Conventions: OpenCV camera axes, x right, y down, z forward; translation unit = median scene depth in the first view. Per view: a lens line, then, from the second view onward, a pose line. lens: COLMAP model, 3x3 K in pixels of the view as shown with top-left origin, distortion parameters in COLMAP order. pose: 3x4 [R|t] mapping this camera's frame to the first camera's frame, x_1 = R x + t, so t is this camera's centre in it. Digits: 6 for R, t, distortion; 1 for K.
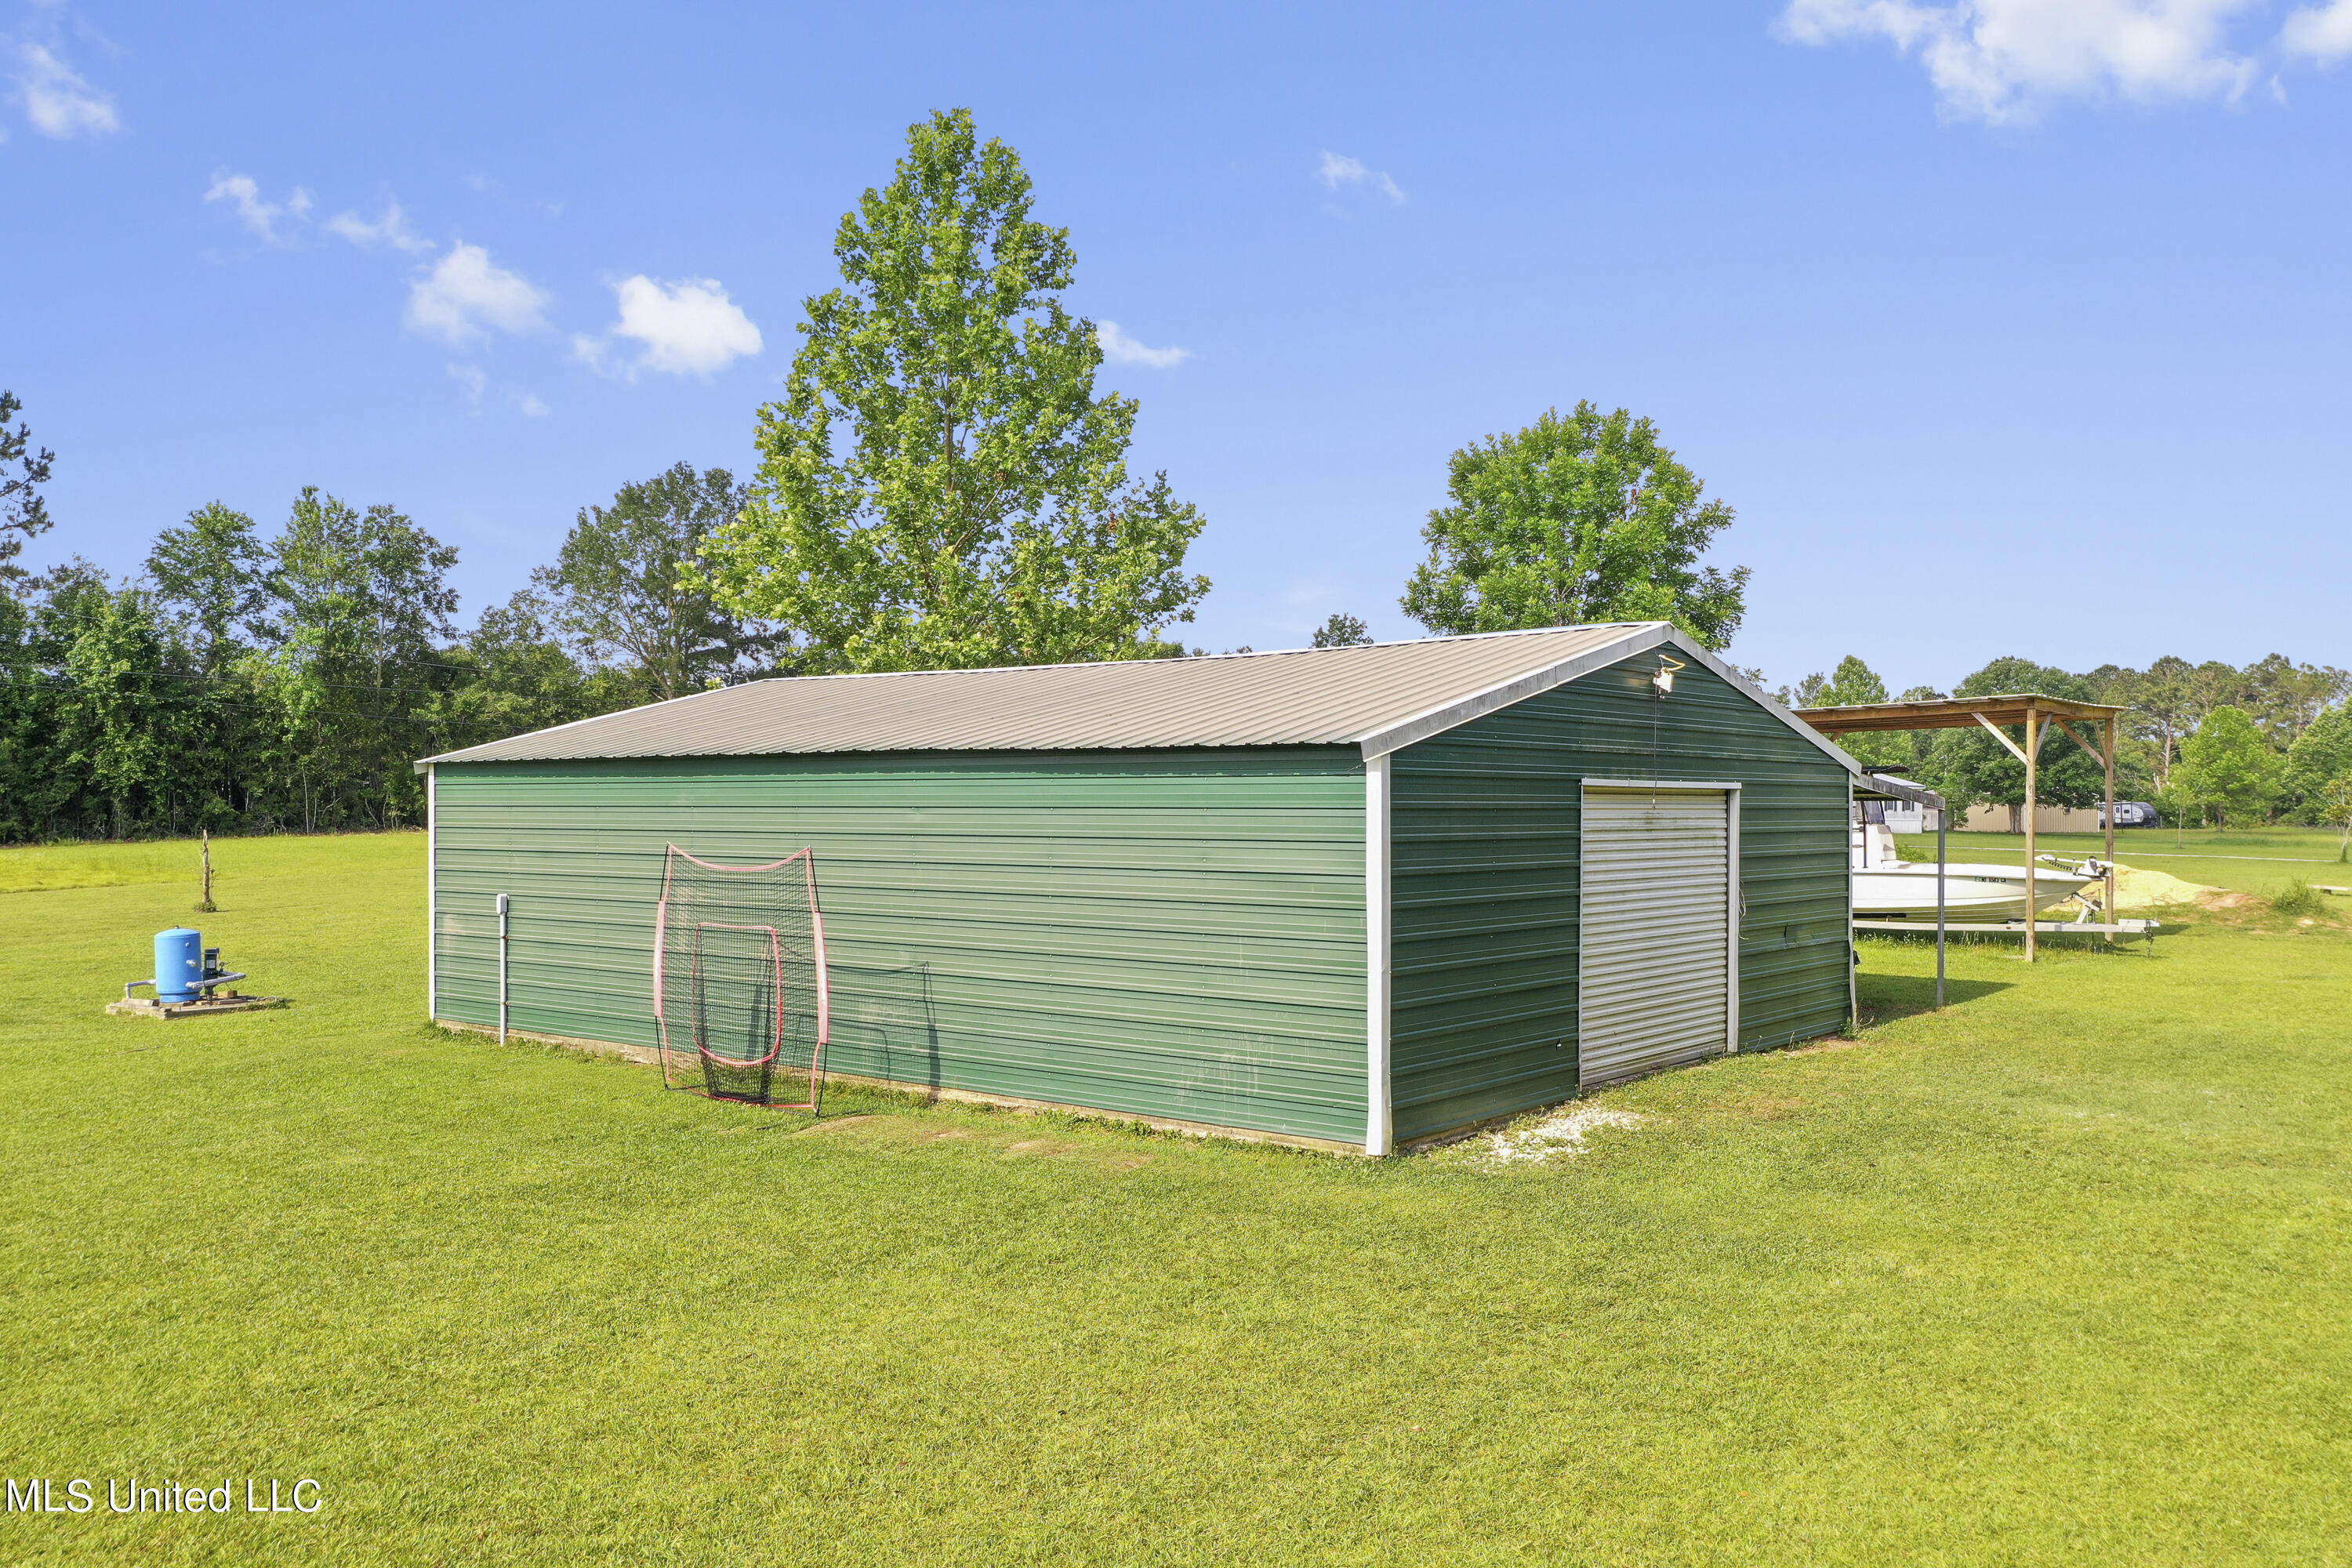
lens RADIAL K [[1852.6, 0, 1176.7], [0, 1852.6, 787.8], [0, 0, 1]] dist [-0.003662, 0.004517]
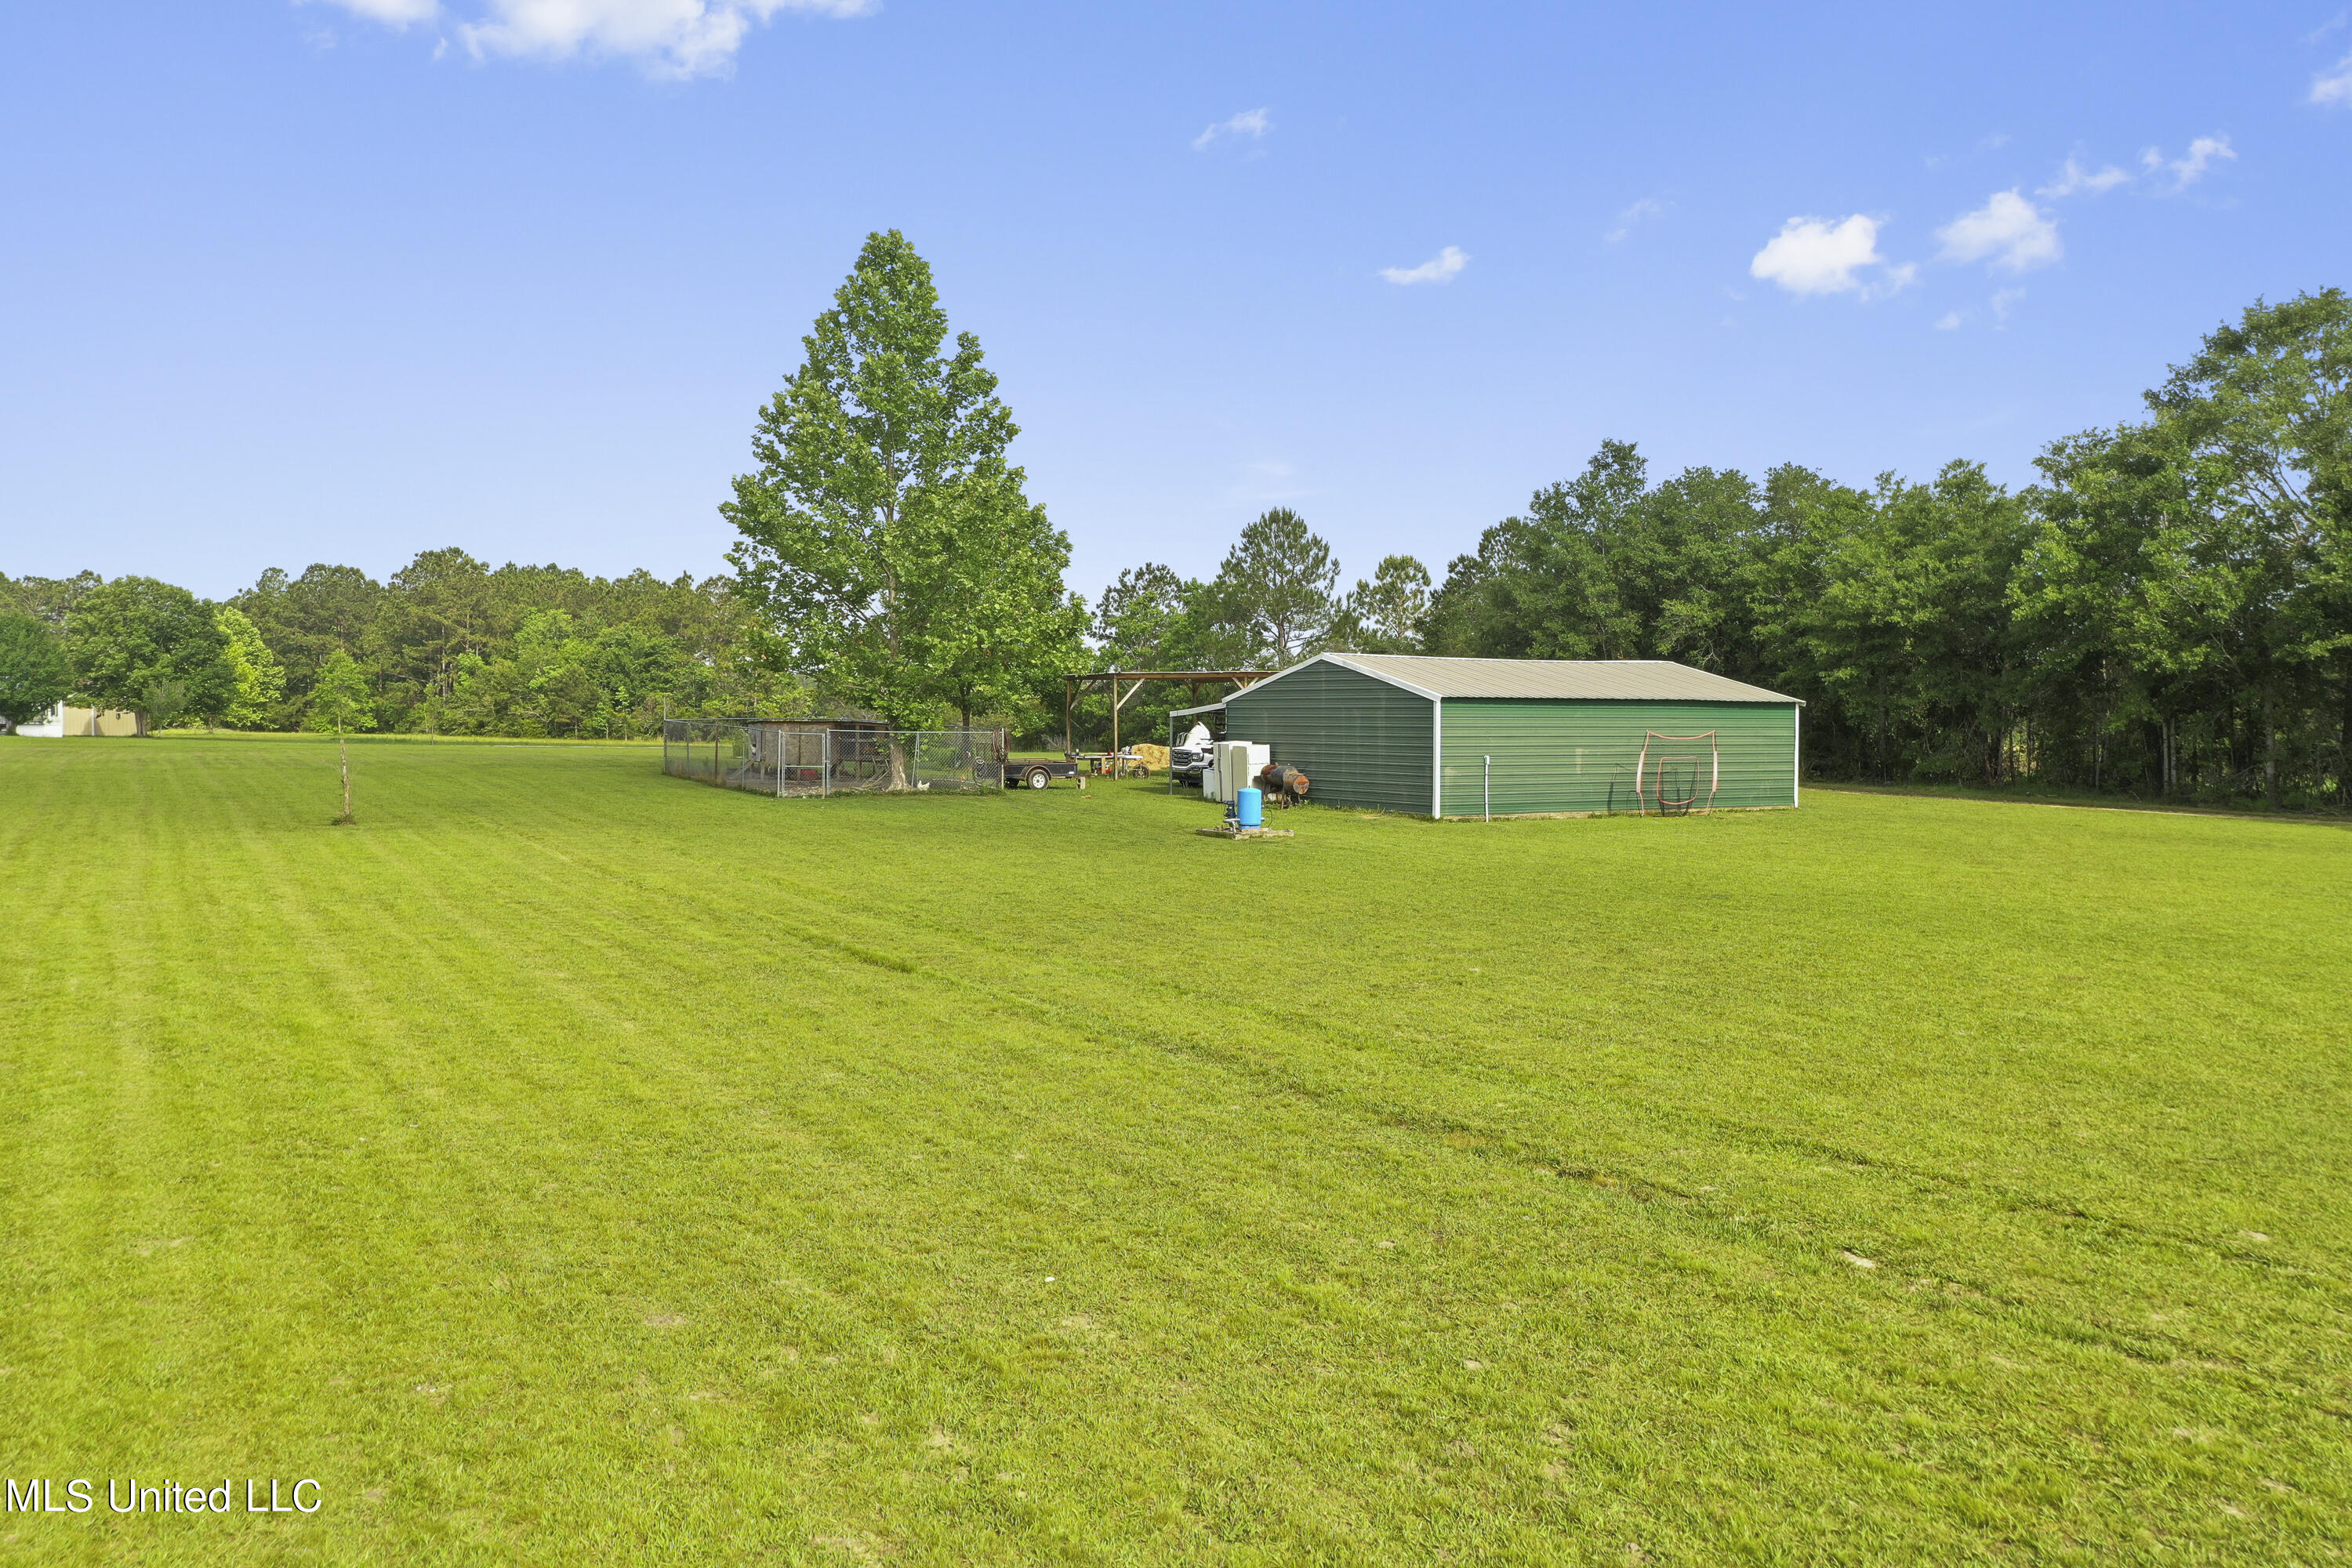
lens RADIAL K [[1852.6, 0, 1176.9], [0, 1852.6, 785.0], [0, 0, 1]] dist [-0.003662, 0.004517]
pose [[0.342388, -0.031858, 0.939018, -3.101721], [-0.013427, 0.999157, 0.038794, 0.012459], [-0.939463, -0.025891, 0.341672, 0.686193]]
